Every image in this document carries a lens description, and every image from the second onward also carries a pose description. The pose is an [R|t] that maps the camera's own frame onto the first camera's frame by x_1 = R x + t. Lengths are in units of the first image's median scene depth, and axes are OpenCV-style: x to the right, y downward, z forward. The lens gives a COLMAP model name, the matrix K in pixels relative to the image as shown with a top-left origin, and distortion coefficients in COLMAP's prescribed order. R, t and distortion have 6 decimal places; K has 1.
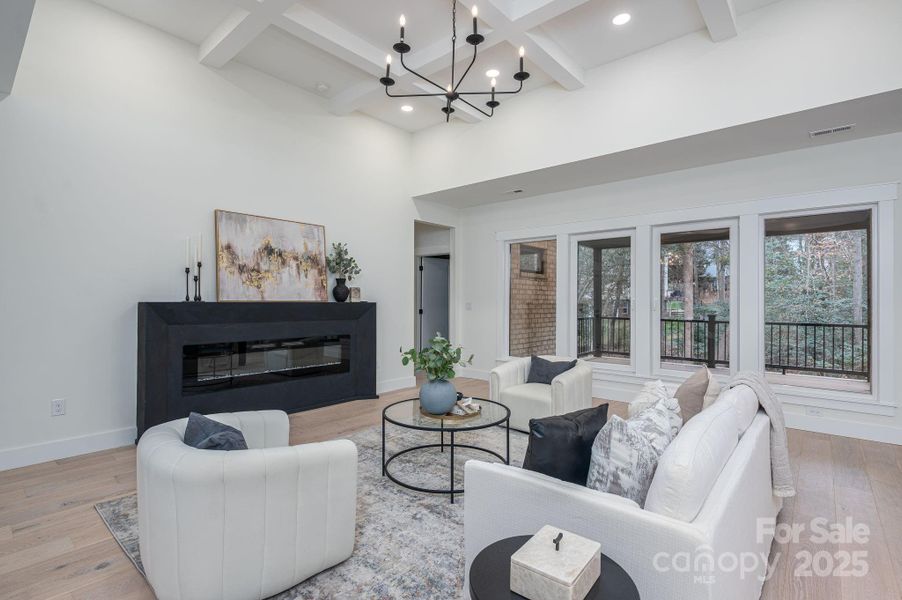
lens RADIAL K [[427.6, 0, 451.4], [0, 427.6, 300.9], [0, 0, 1]] dist [0.001726, -0.000617]
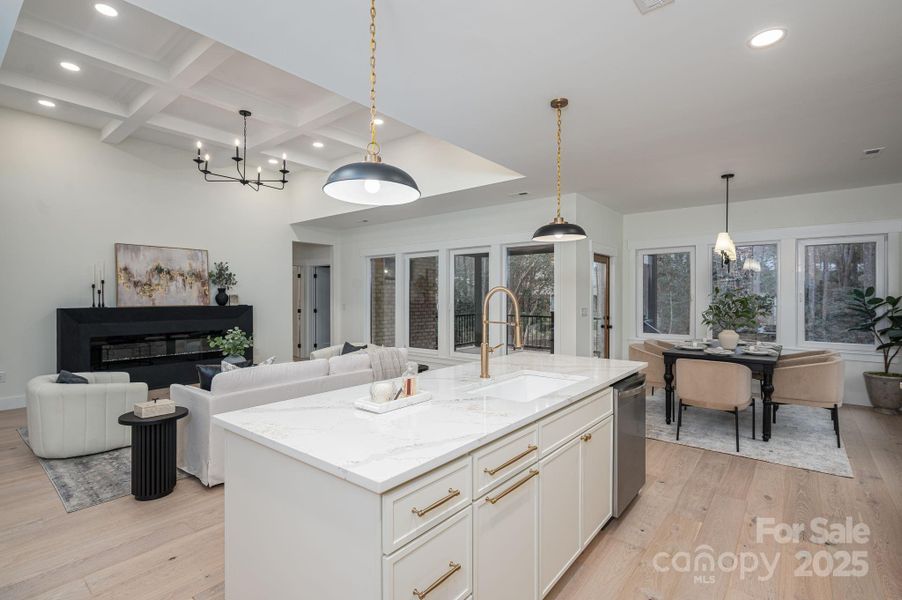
lens RADIAL K [[427.6, 0, 450.8], [0, 427.6, 300.6], [0, 0, 1]] dist [0.001726, -0.000617]
pose [[0.999604, -0.004705, 0.027760, 0.485519], [0.004417, 0.999936, 0.010408, -0.027075], [-0.027808, -0.010281, 0.999560, -0.429452]]
